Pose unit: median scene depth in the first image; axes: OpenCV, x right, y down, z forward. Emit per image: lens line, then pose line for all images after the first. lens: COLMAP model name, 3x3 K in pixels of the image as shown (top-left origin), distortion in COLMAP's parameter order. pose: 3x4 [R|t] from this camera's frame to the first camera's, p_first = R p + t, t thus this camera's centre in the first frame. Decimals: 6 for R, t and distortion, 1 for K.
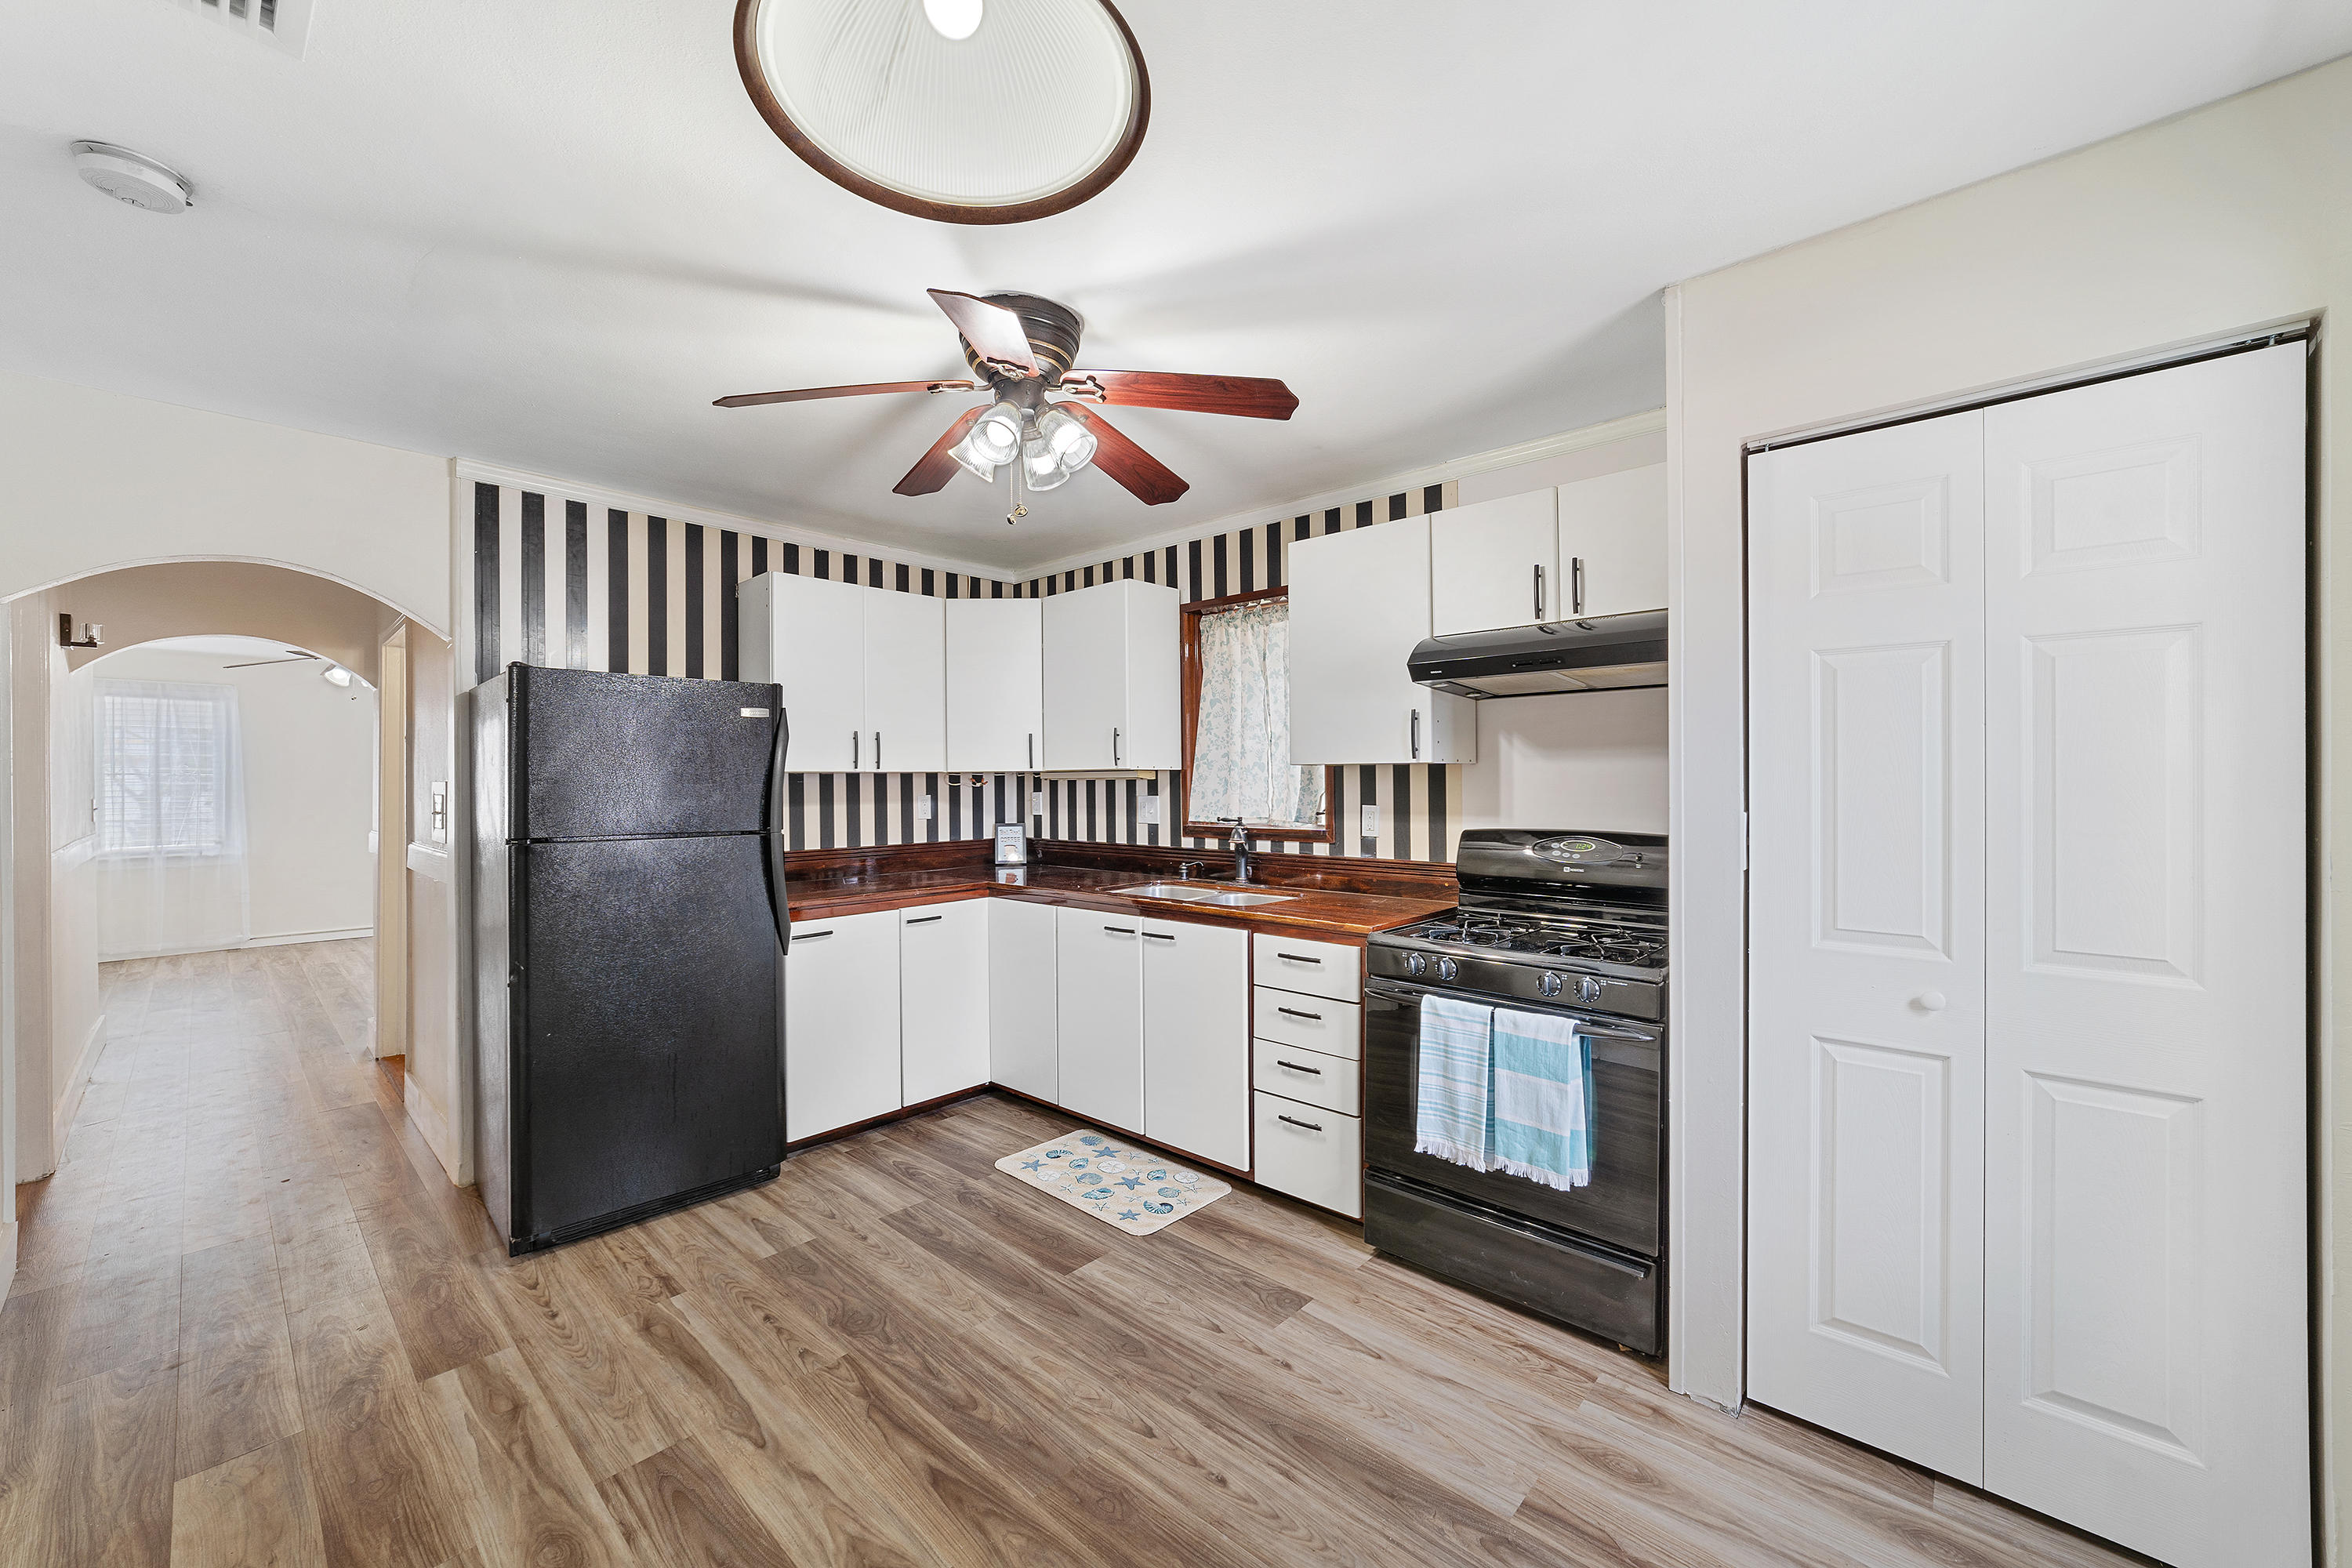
lens RADIAL K [[905.9, 0, 1153.9], [0, 905.9, 792.7], [0, 0, 1]] dist [-0.023763, 0.009445]
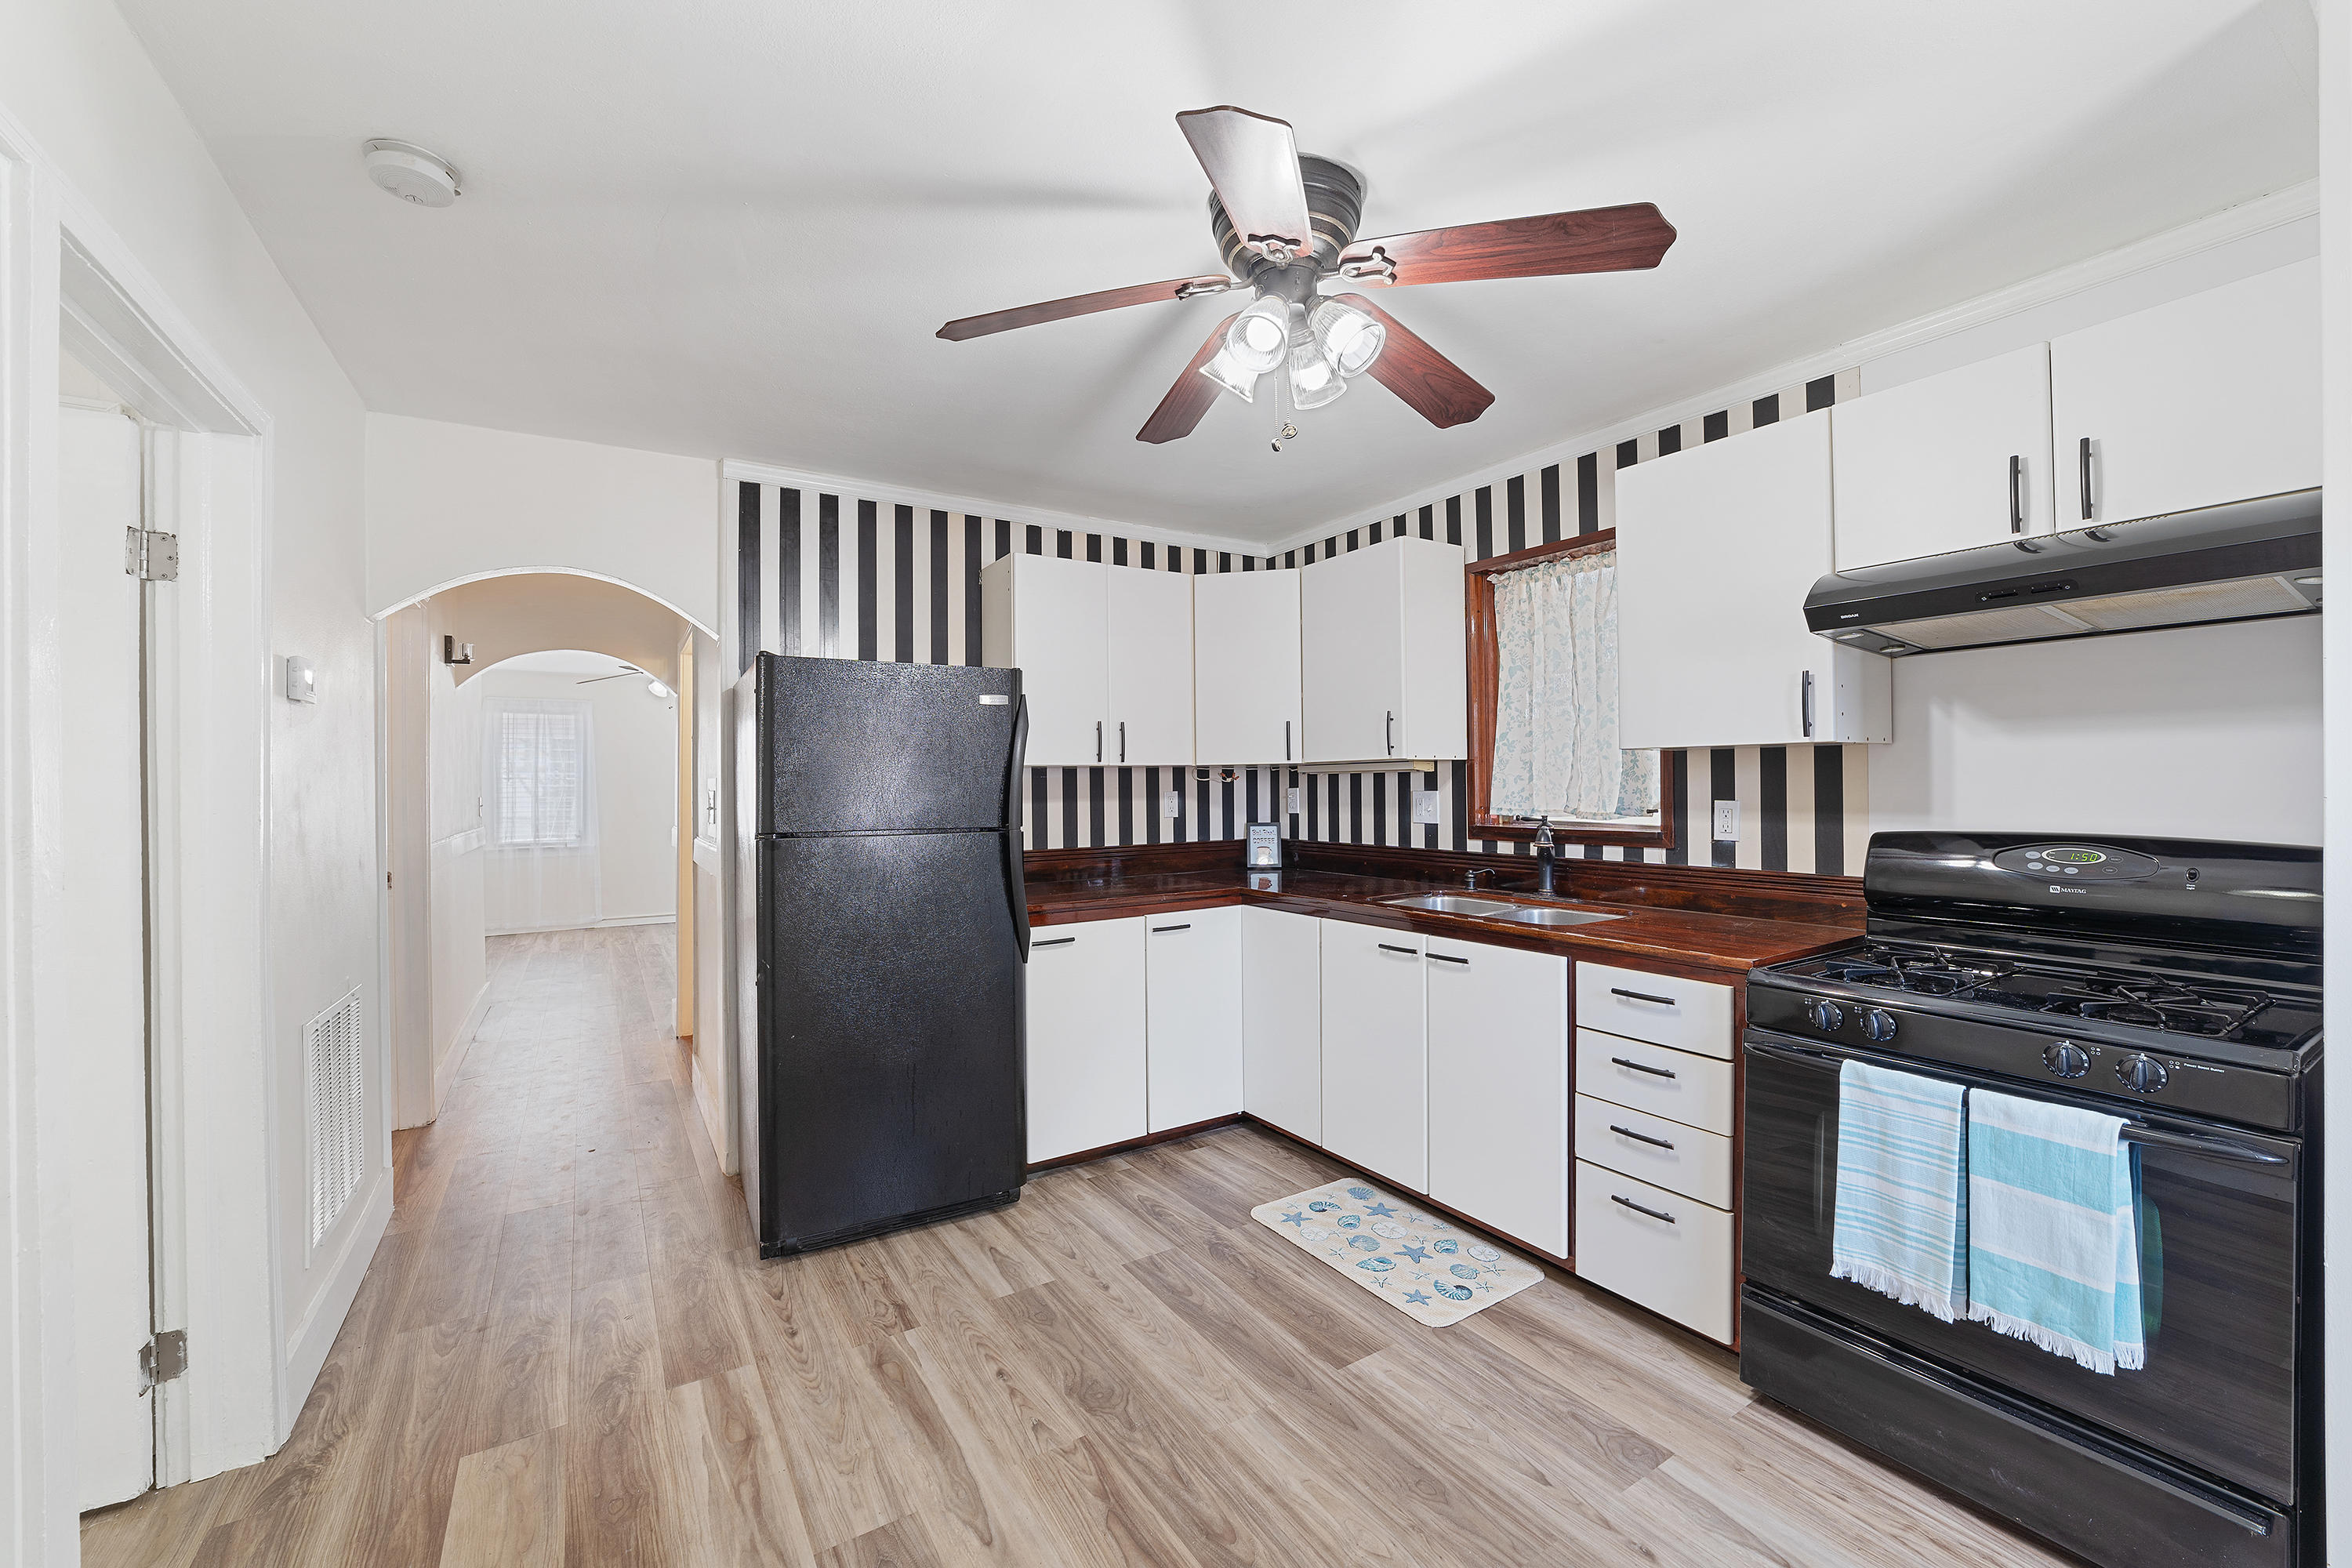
lens RADIAL K [[930.6, 0, 1165.4], [0, 930.6, 788.8], [0, 0, 1]] dist [-0.030365, 0.009720]
pose [[0.968121, -0.002800, -0.250468, -0.039013], [0.001354, 0.999981, -0.005948, 0.010119], [0.250480, 0.005419, 0.968107, 0.141777]]
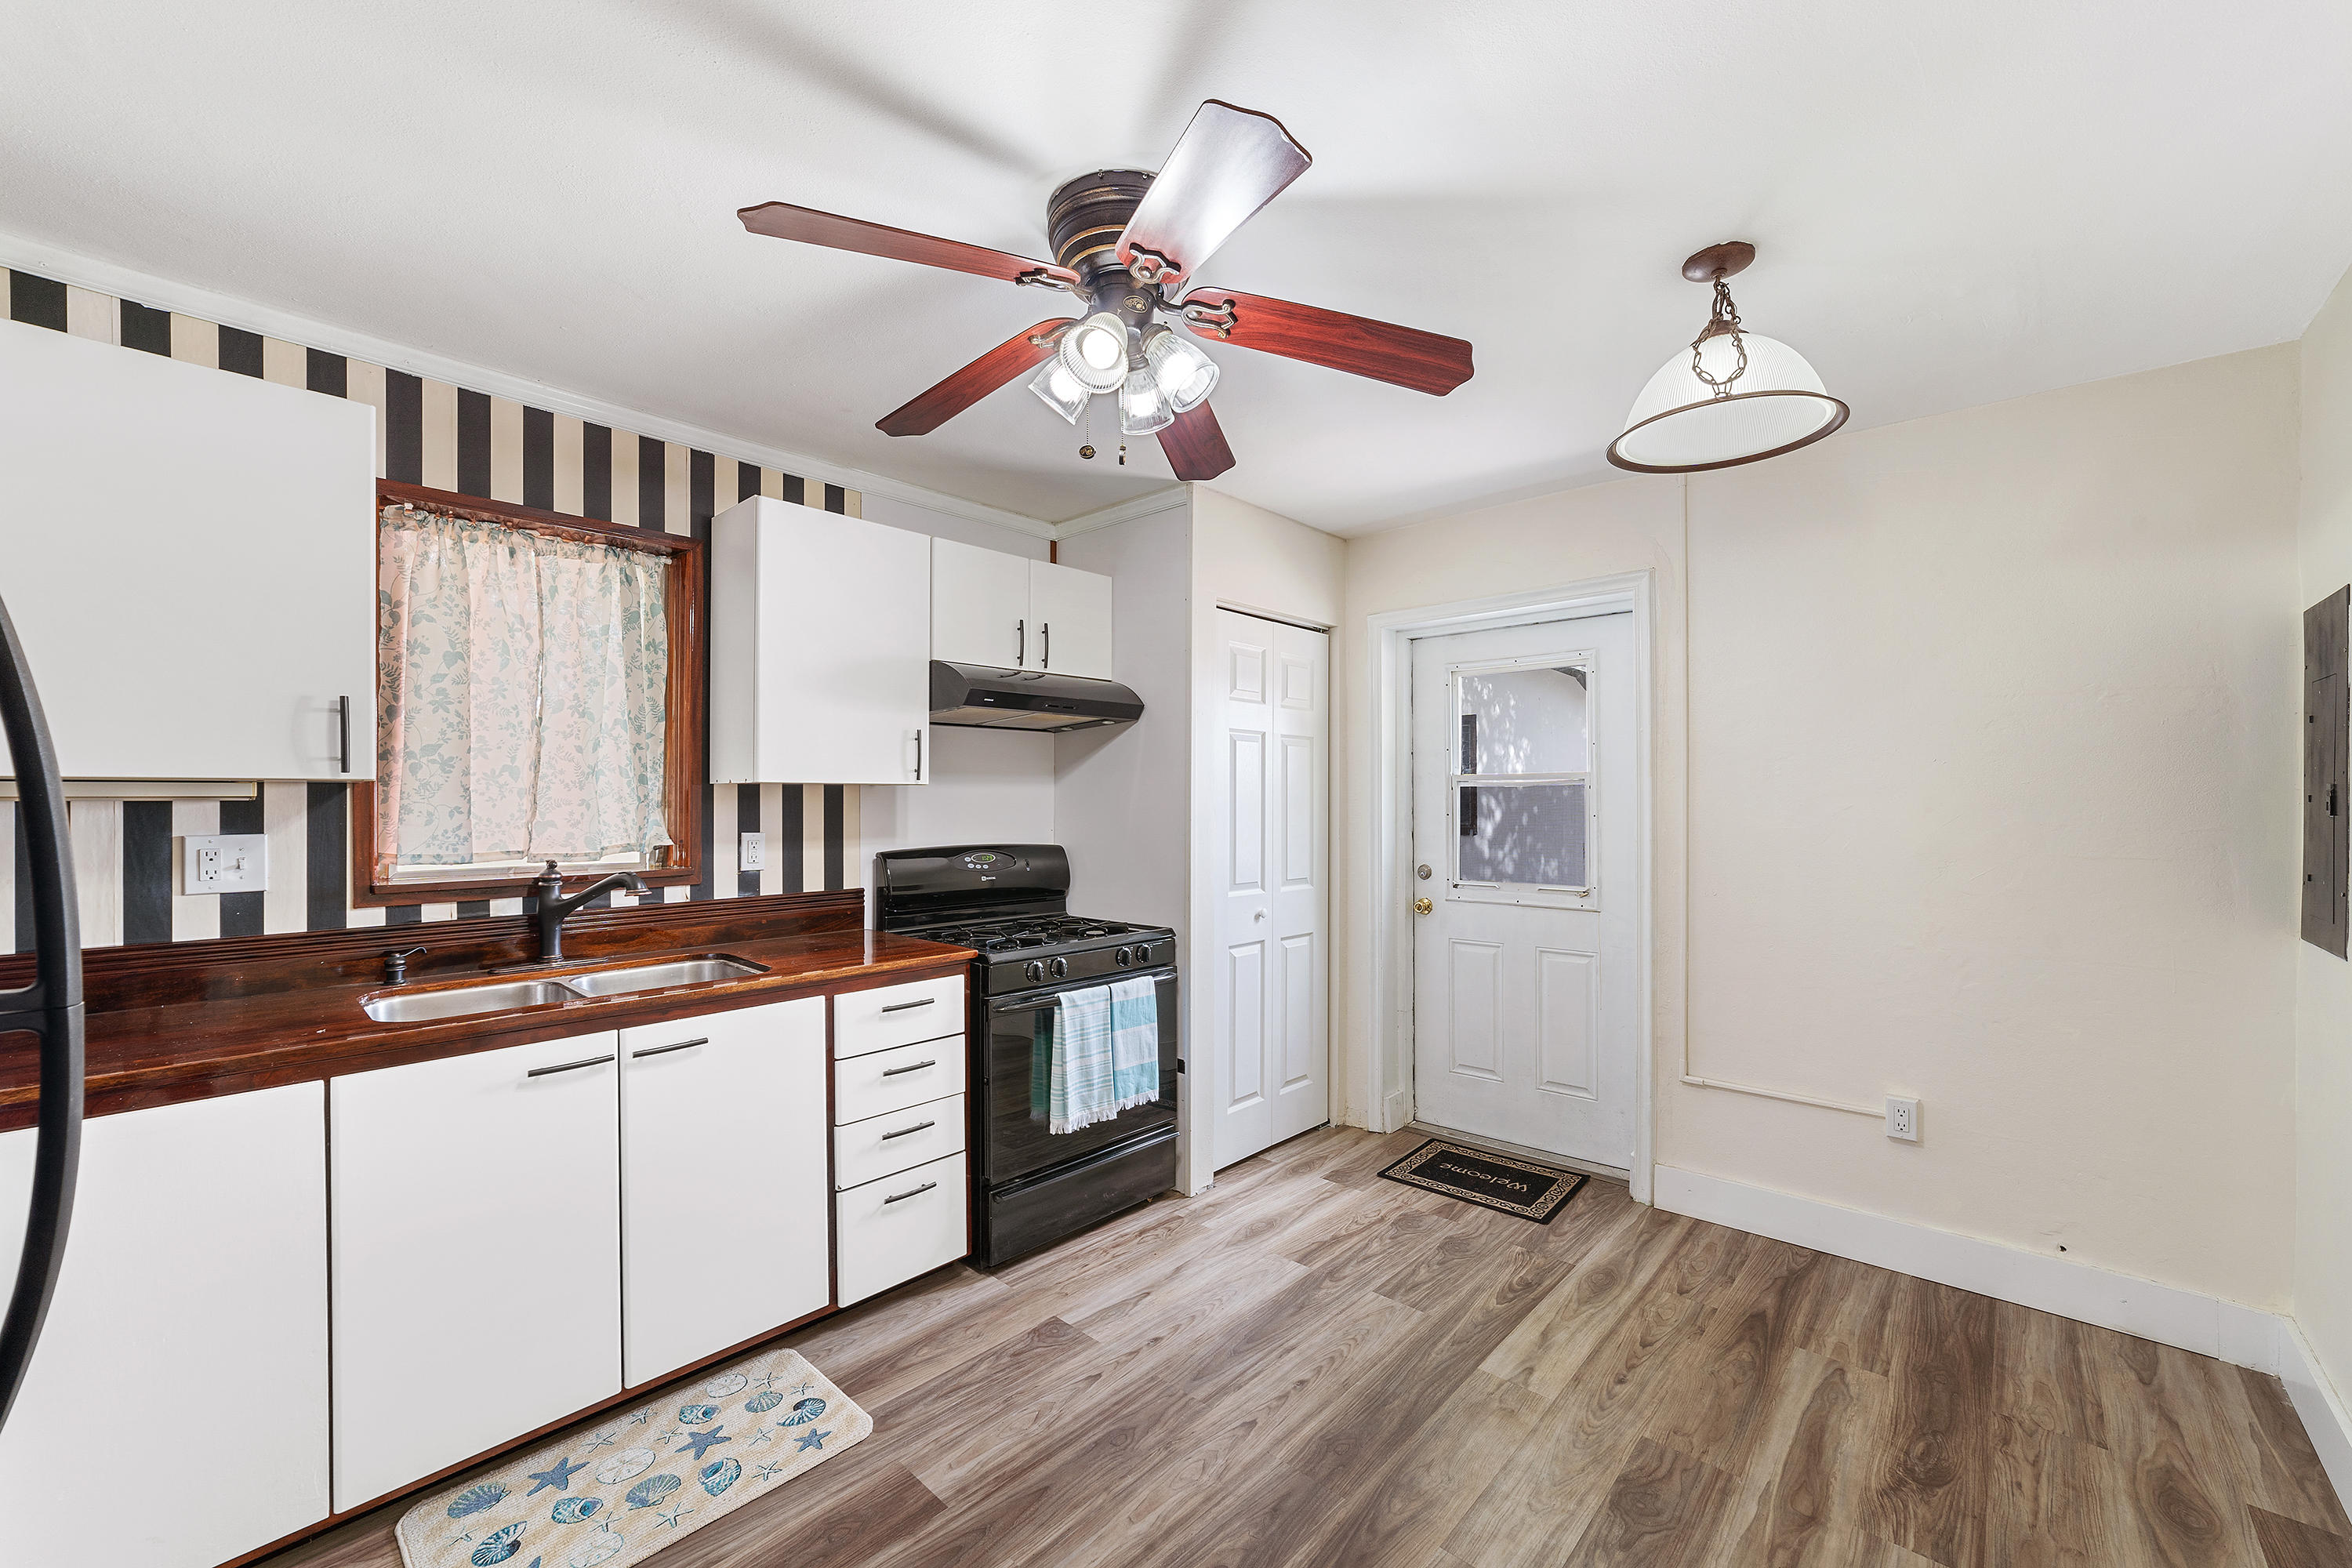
lens RADIAL K [[945.9, 0, 1169.2], [0, 945.9, 807.2], [0, 0, 1]] dist [-0.030678, 0.011146]
pose [[-0.013377, -0.002741, 0.999907, -0.812992], [0.014555, 0.999890, 0.002936, -0.008185], [-0.999805, 0.014593, -0.013336, 0.816793]]
